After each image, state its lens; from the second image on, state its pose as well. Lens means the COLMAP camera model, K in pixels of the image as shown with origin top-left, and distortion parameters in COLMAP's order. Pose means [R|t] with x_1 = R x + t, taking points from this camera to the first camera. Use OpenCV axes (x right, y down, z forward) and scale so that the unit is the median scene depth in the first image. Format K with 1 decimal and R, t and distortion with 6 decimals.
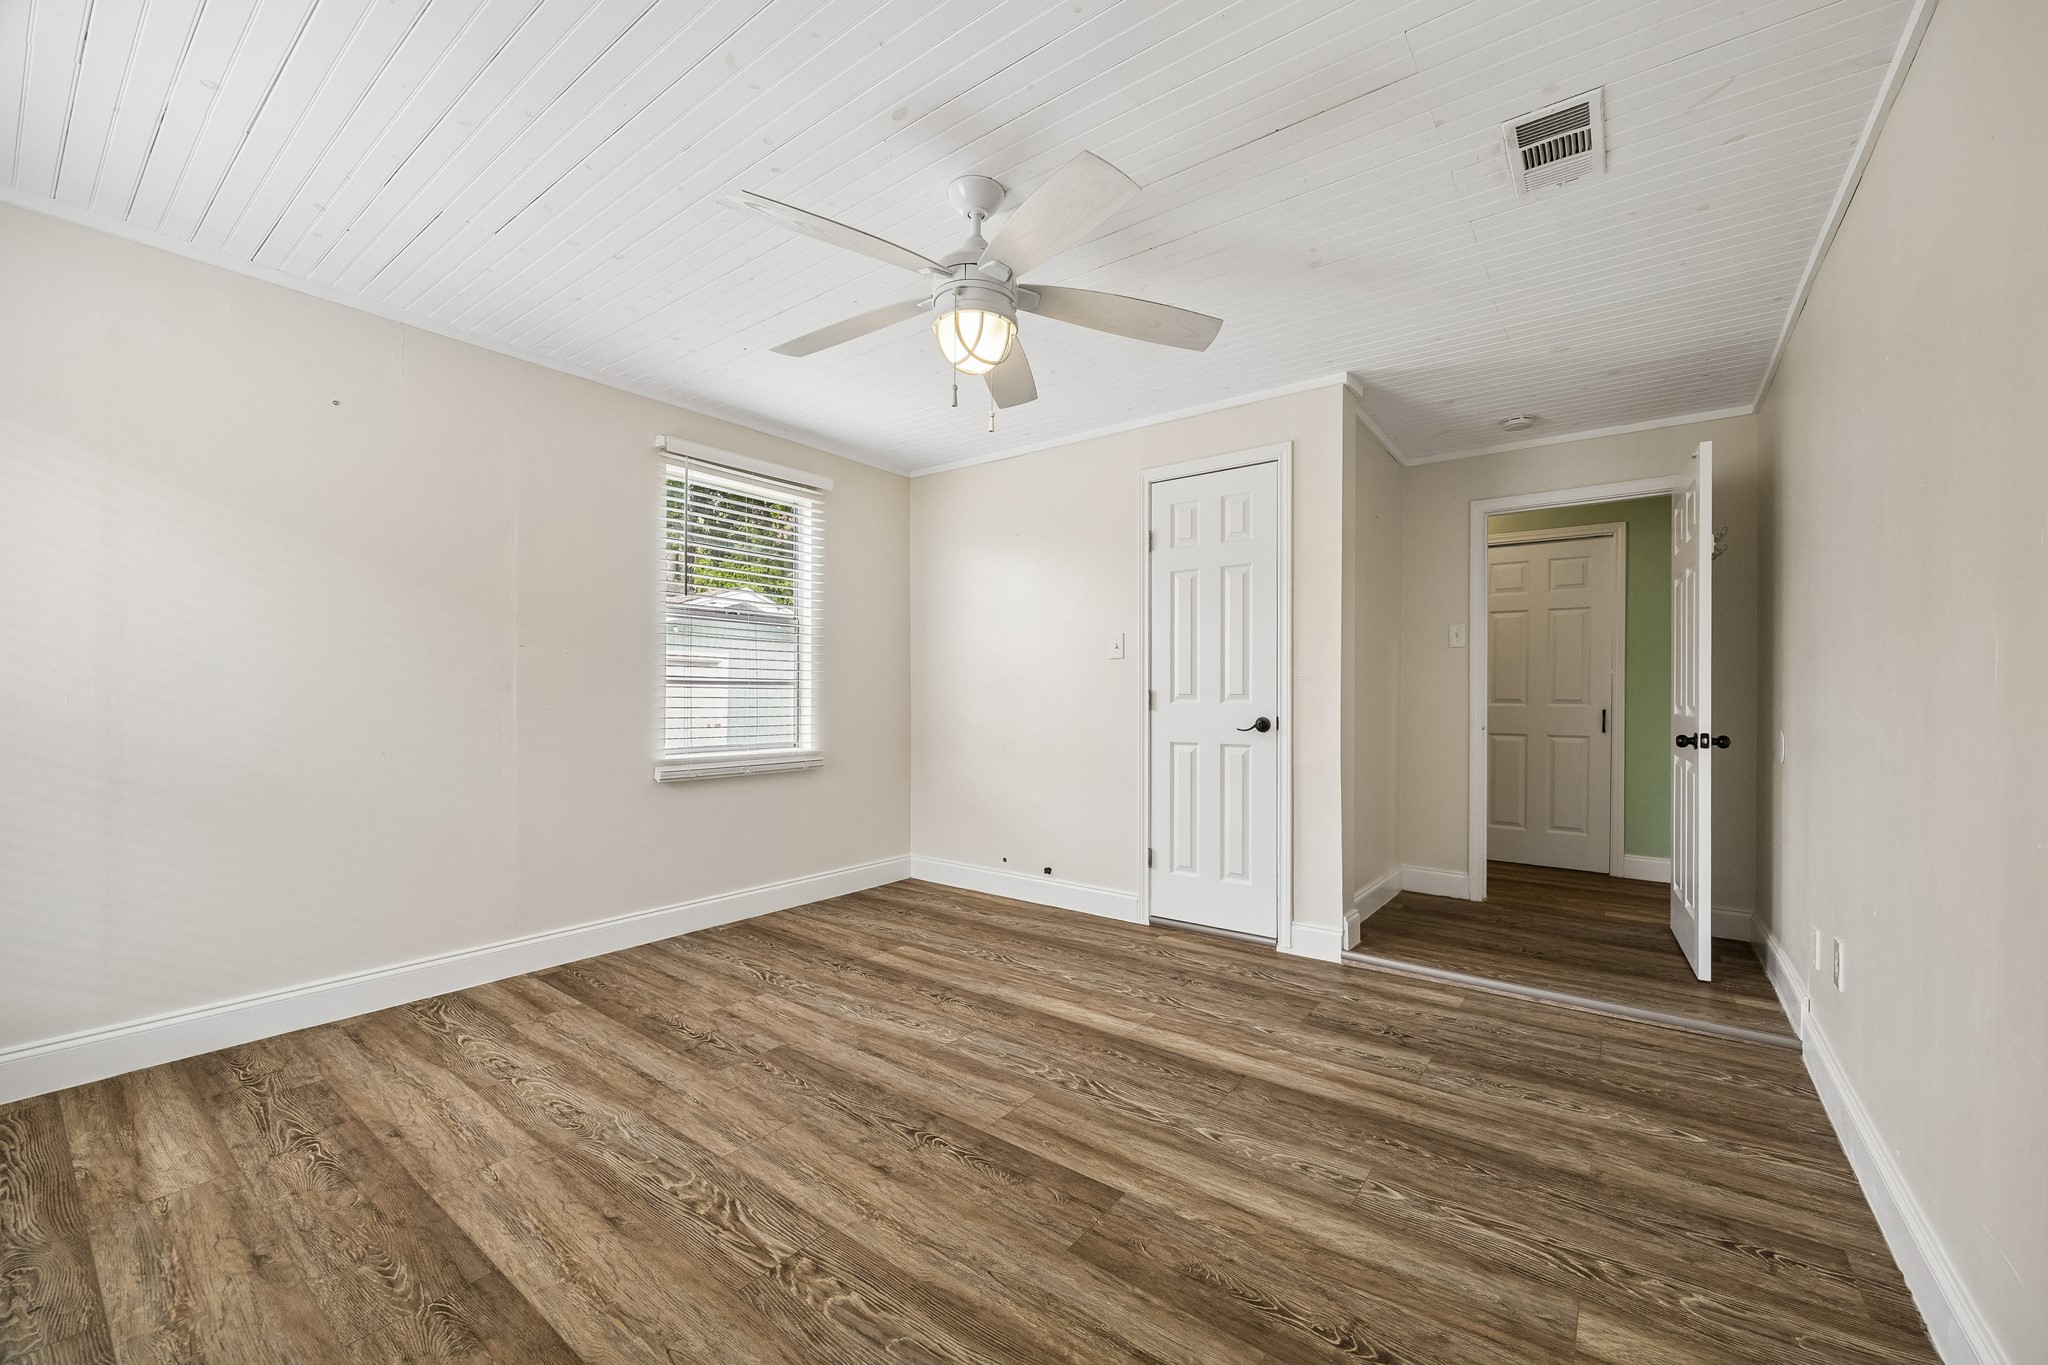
lens RADIAL K [[794.1, 0, 1016.6], [0, 794.1, 685.3], [0, 0, 1]] dist [-0.000479, 0.000165]
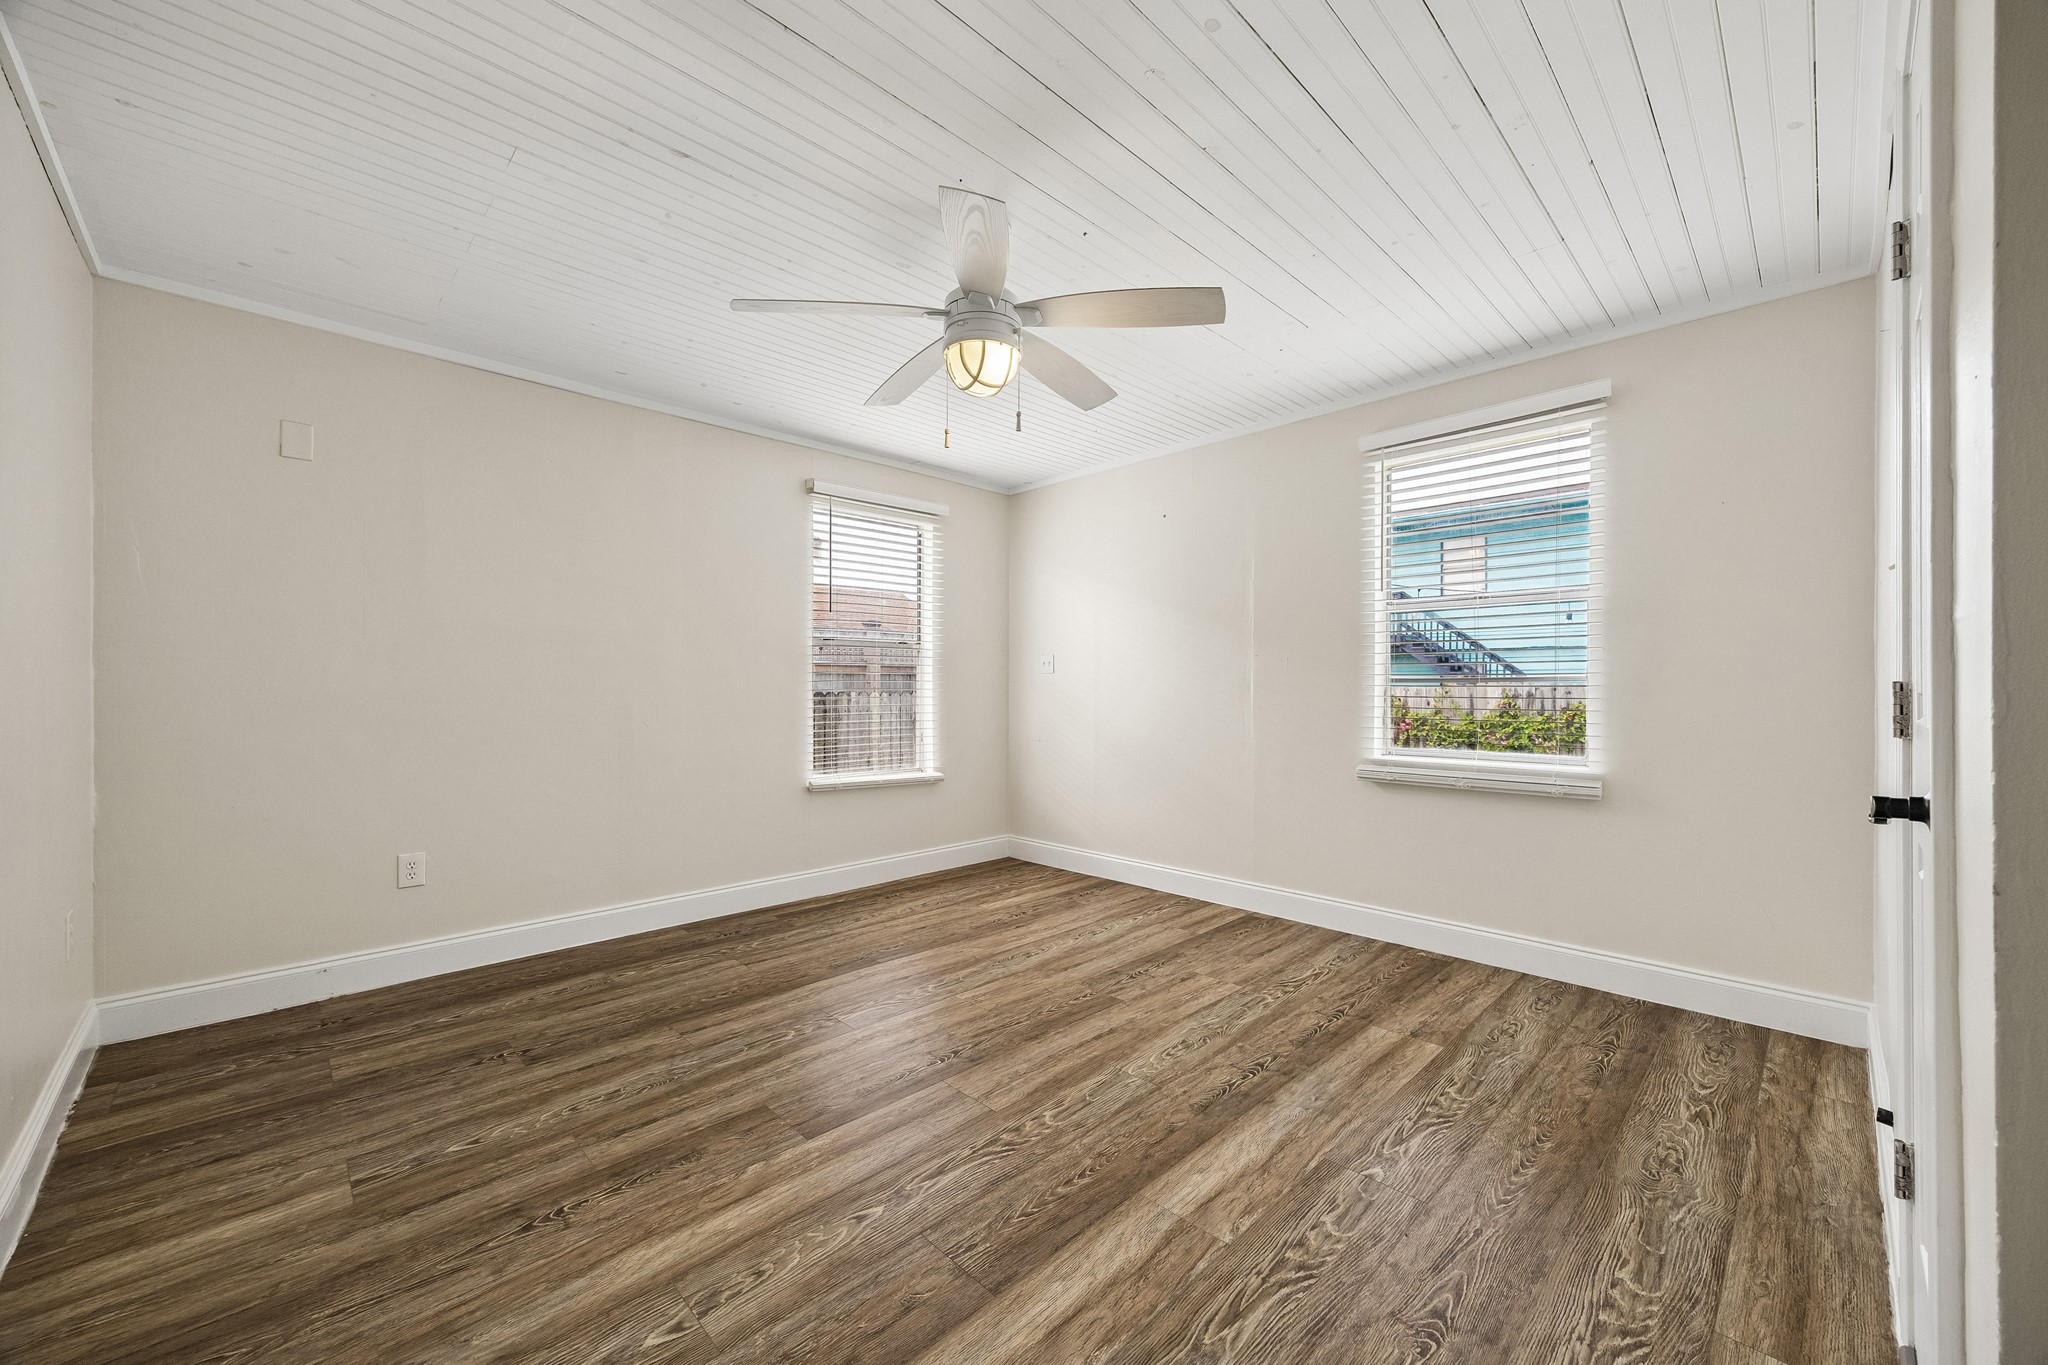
lens RADIAL K [[794.1, 0, 1016.6], [0, 794.1, 685.3], [0, 0, 1]] dist [-0.000479, 0.000165]
pose [[-0.150640, -0.010078, -0.988537, 0.785280], [0.010051, 0.999881, -0.011725, 0.024569], [0.988538, -0.011702, -0.150521, 0.975063]]
